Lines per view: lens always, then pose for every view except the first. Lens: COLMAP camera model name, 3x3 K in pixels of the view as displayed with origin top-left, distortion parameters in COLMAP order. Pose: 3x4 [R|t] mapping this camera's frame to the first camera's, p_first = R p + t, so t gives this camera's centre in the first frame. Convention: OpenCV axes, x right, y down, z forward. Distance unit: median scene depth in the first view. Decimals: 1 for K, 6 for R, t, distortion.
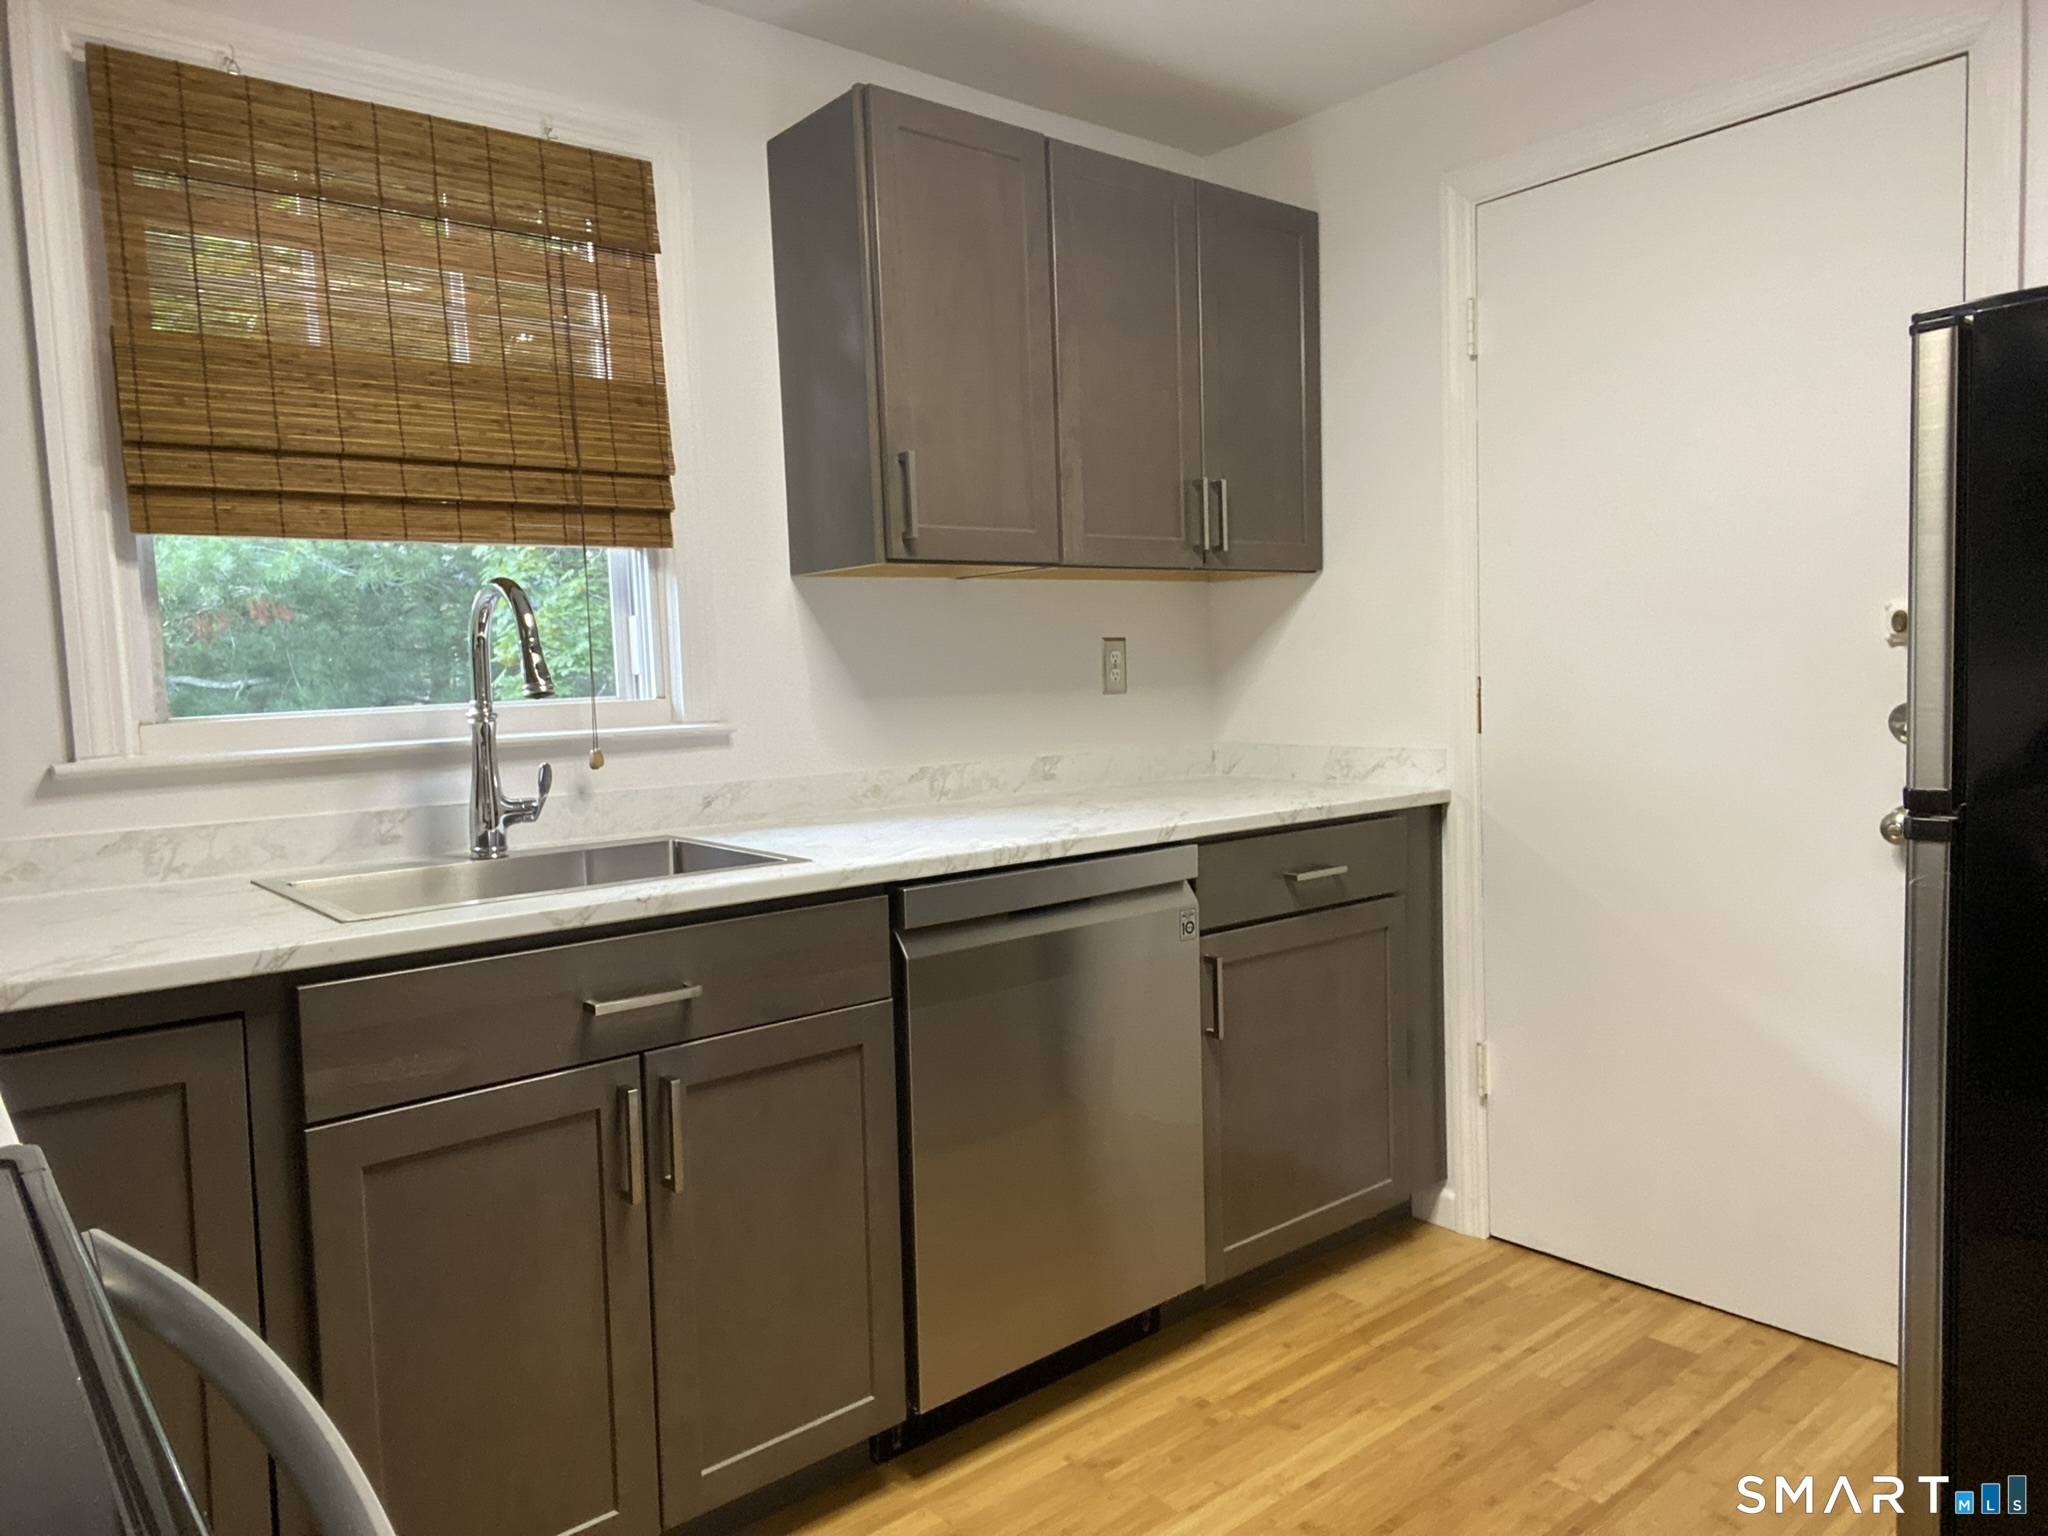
lens RADIAL K [[1361.1, 0, 1028.4], [0, 1361.1, 777.8], [0, 0, 1]] dist [0.047672, -0.074135]
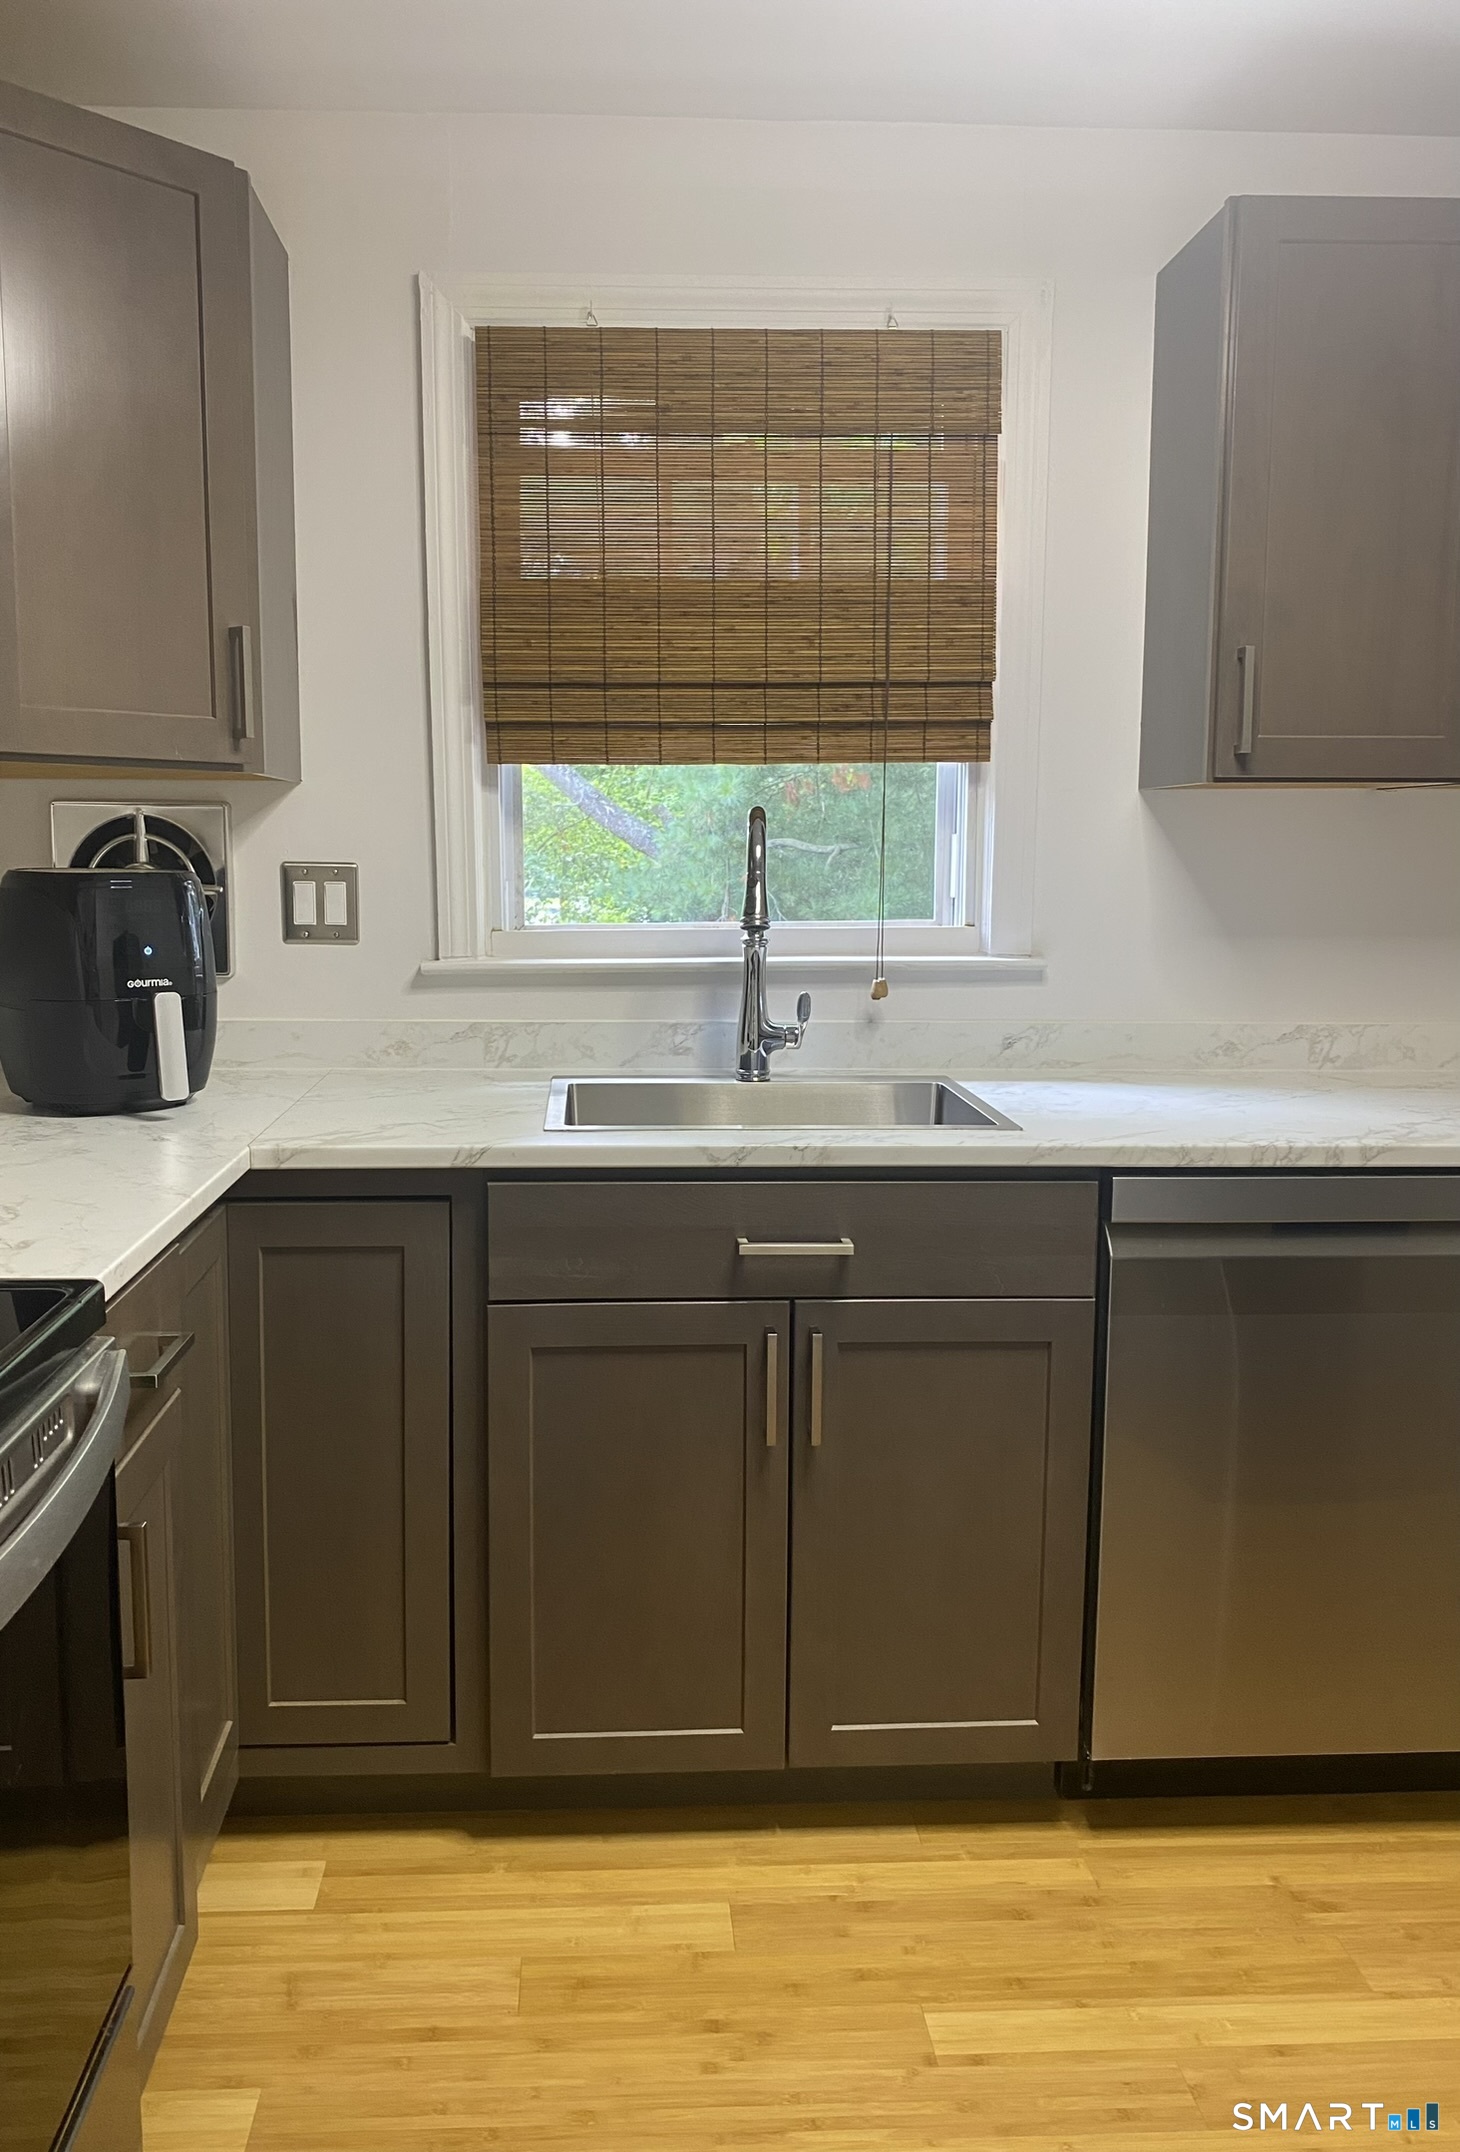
lens RADIAL K [[1662.4, 0, 730.0], [0, 1662.4, 1076.0], [0, 0, 1]] dist [0.004215, -0.036426]
pose [[0.782566, 0.123952, -0.610104, 0.333661], [-0.076007, 0.991671, 0.103980, -0.069334], [0.617911, -0.034999, 0.785469, 0.021435]]
